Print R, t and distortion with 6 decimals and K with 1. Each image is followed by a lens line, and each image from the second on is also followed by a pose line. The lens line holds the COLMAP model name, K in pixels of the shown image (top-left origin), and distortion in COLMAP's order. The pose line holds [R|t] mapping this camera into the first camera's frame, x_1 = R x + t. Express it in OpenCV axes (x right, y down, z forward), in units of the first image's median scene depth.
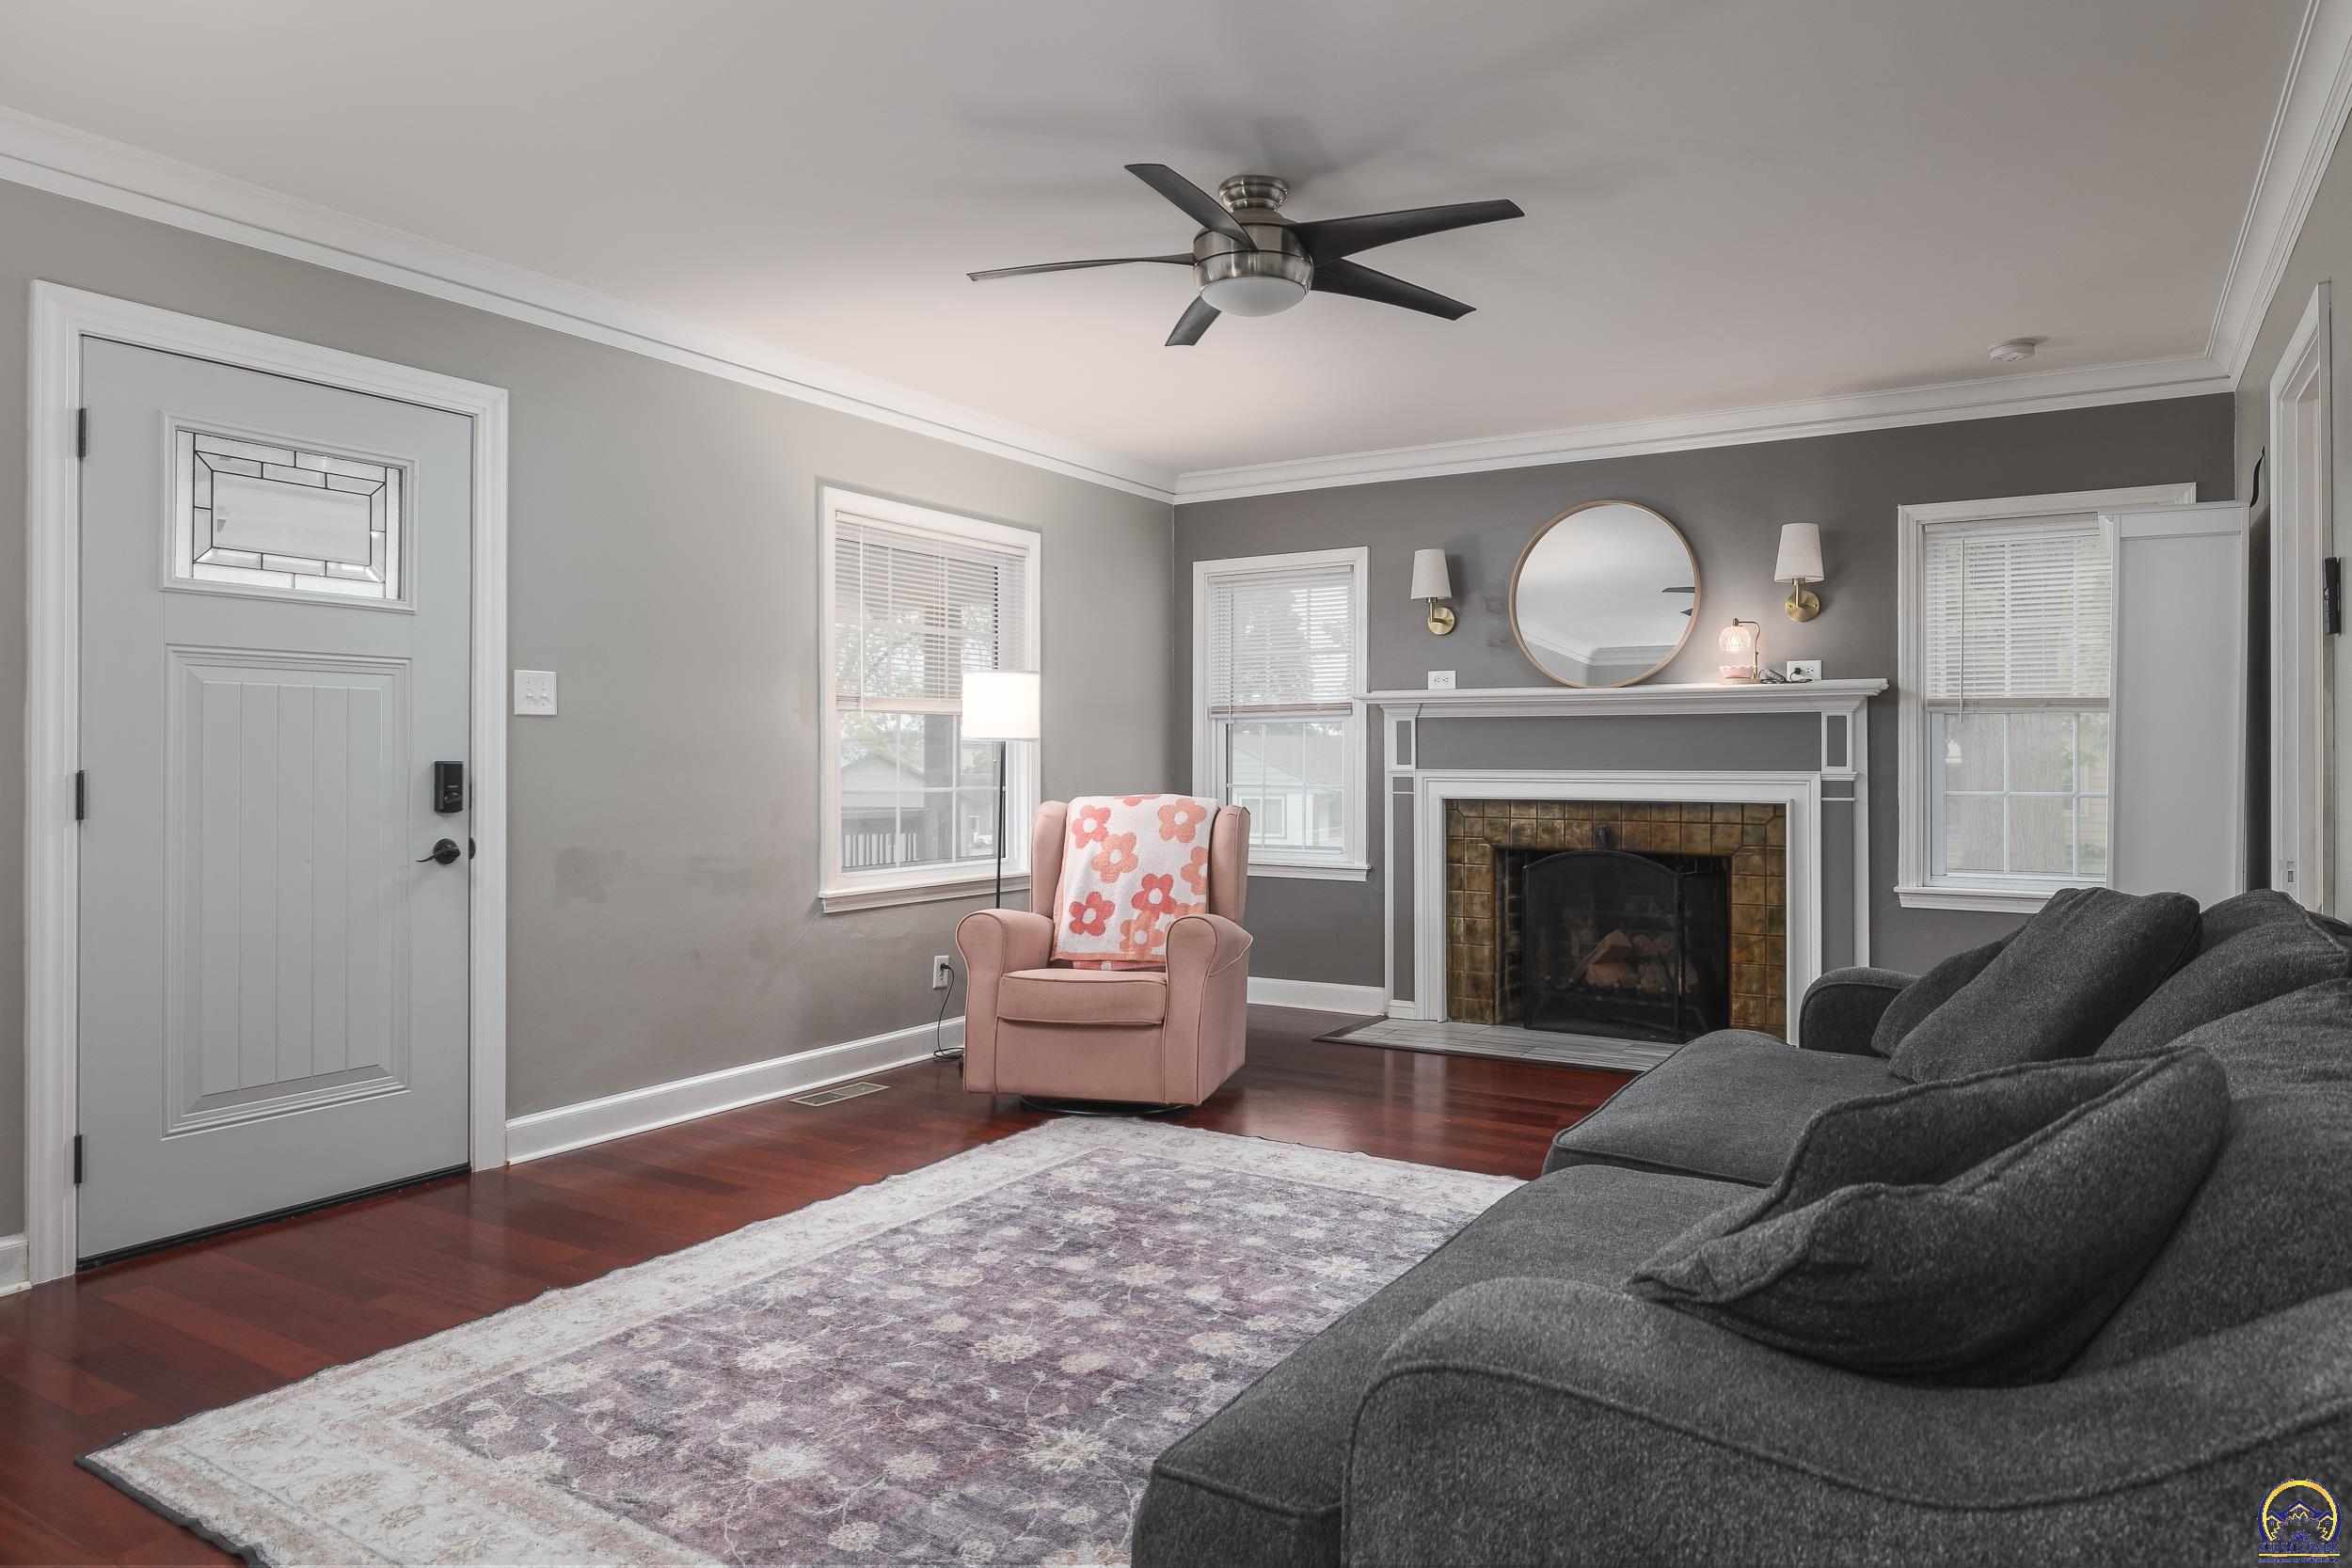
lens RADIAL K [[1484.4, 0, 1173.8], [0, 1484.4, 777.0], [0, 0, 1]] dist [0.000306, 0.000737]
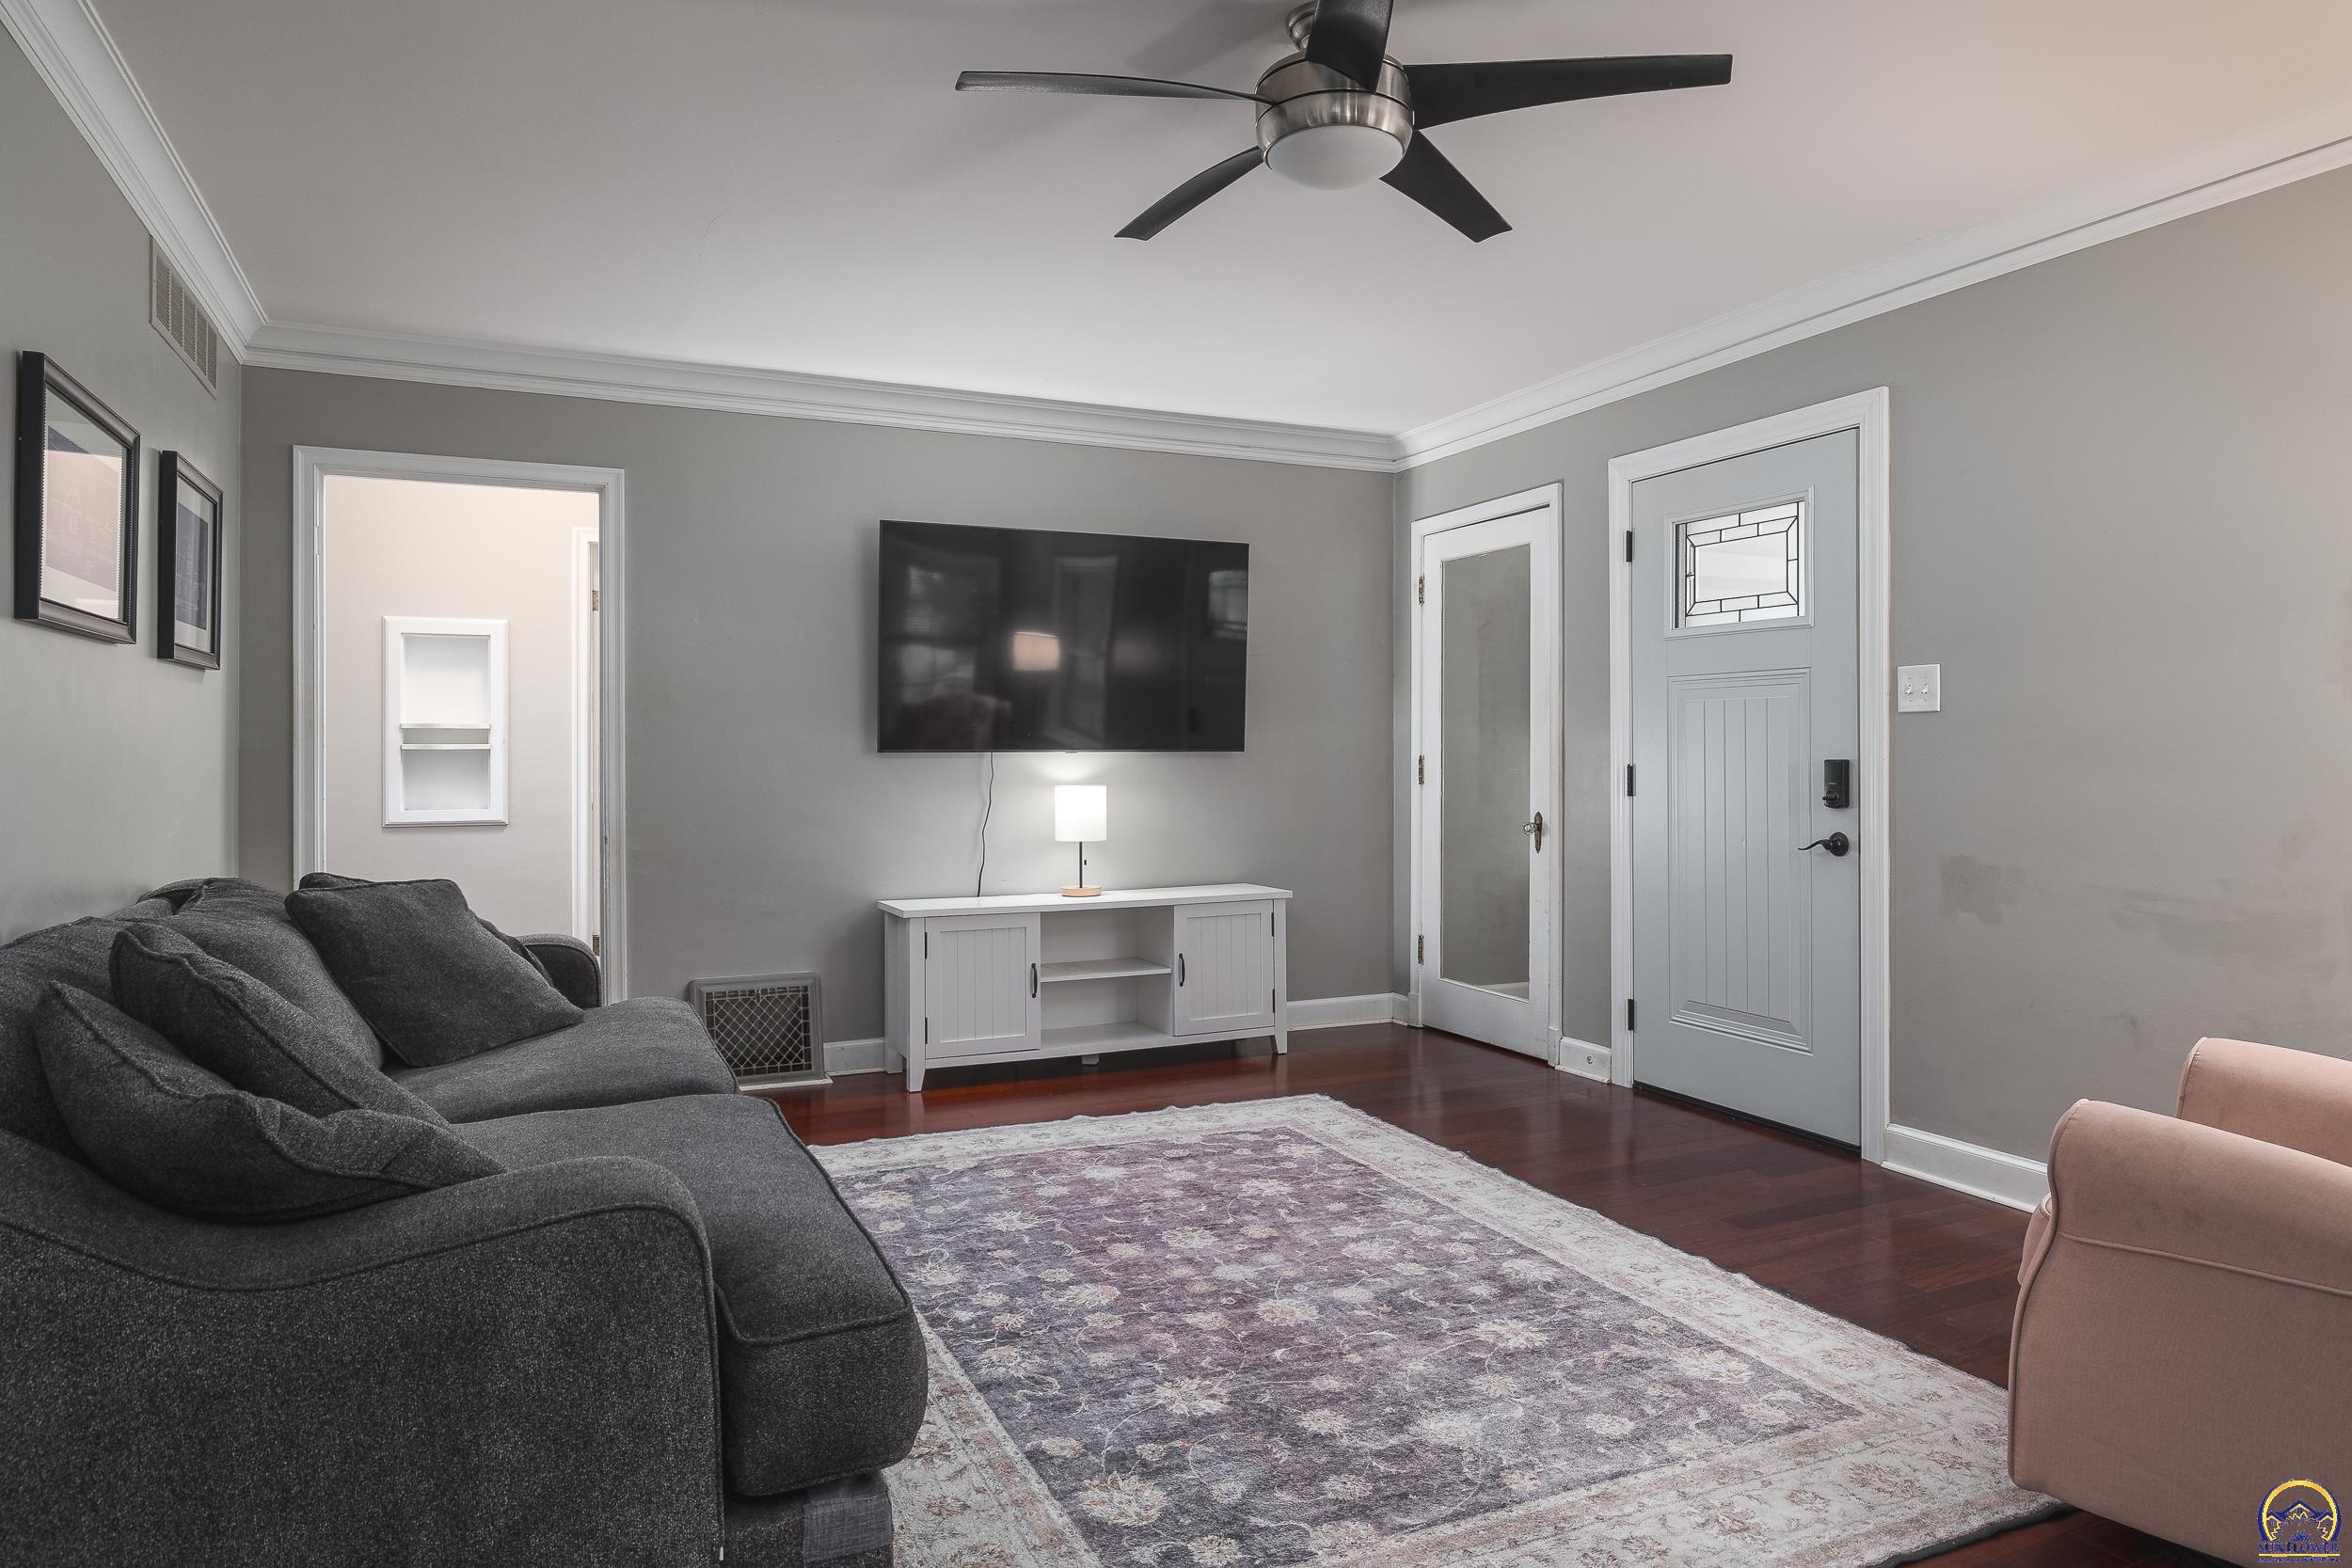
lens RADIAL K [[1408.8, 0, 1181.3], [0, 1408.8, 759.8], [0, 0, 1]] dist [-0.009560, -0.000437]
pose [[-0.544685, 0.004964, -0.838626, 0.572565], [-0.011247, 0.999849, 0.013223, -0.016982], [0.838565, 0.016634, -0.544547, 1.074603]]
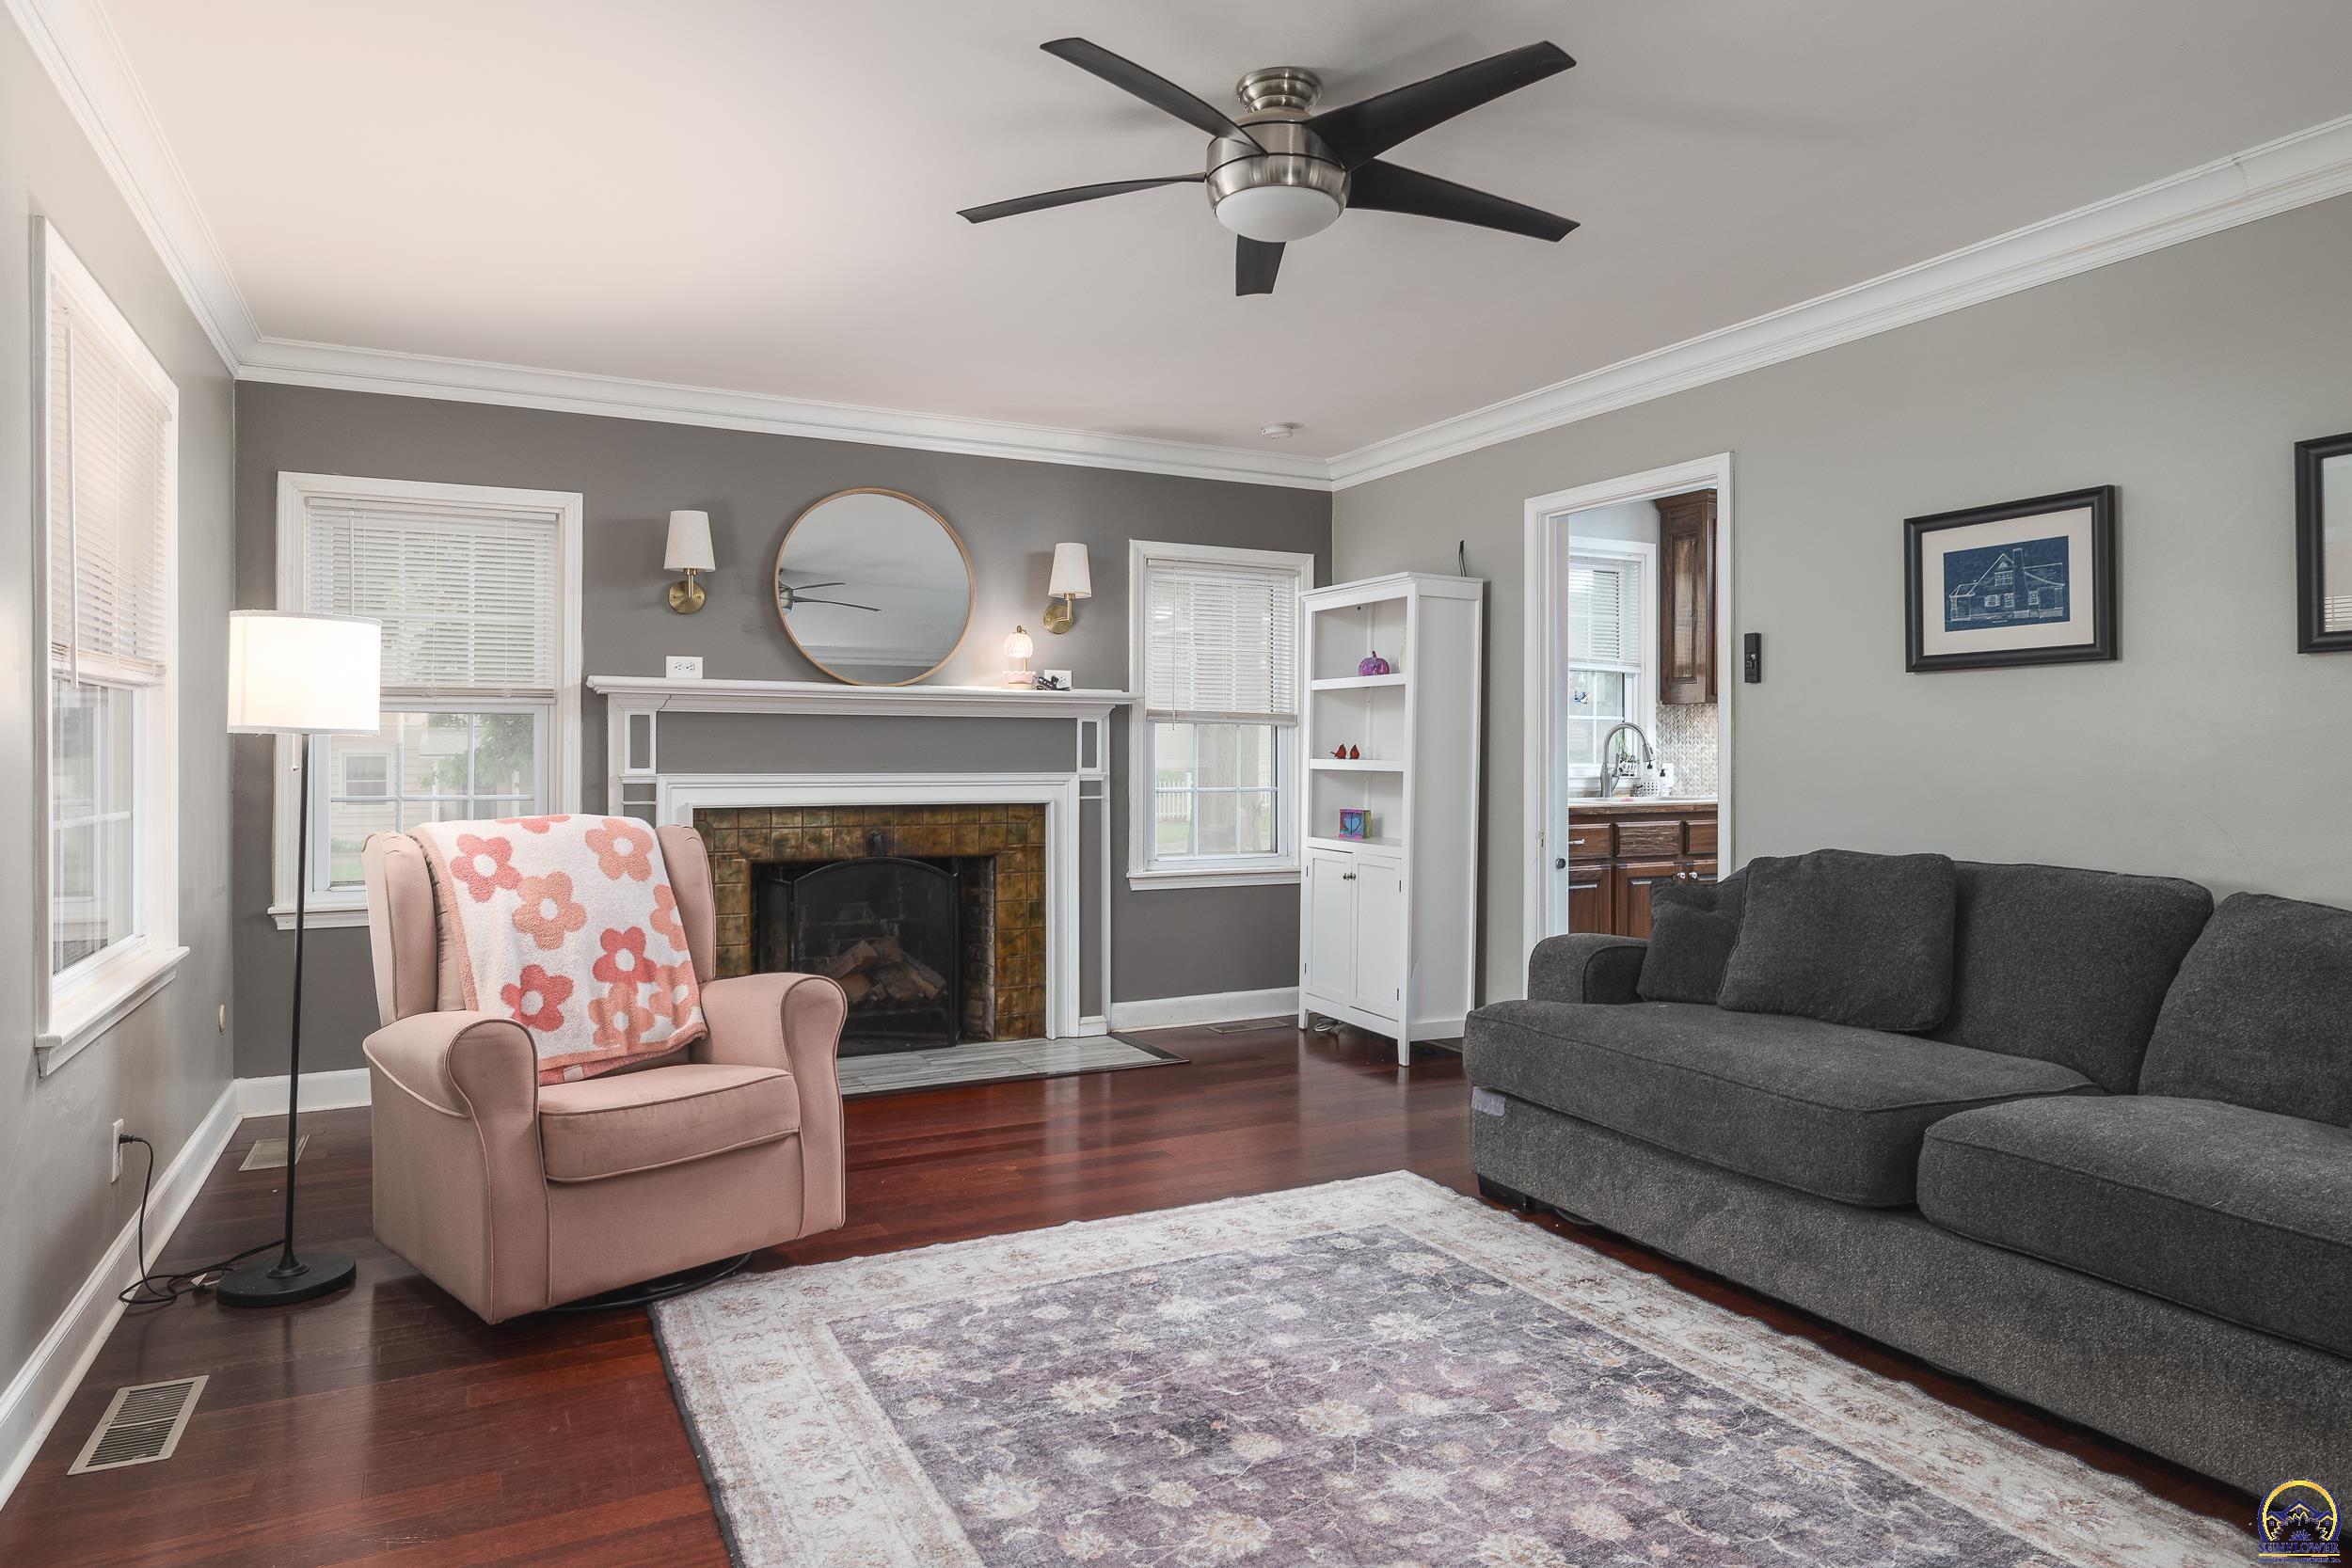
lens RADIAL K [[1408.8, 0, 1169.0], [0, 1408.8, 771.6], [0, 0, 1]] dist [-0.009560, -0.000437]
pose [[0.510772, -0.008535, 0.859674, -0.533855], [0.009448, 0.999946, 0.004313, -0.010424], [-0.859664, 0.005919, 0.510825, 0.523424]]
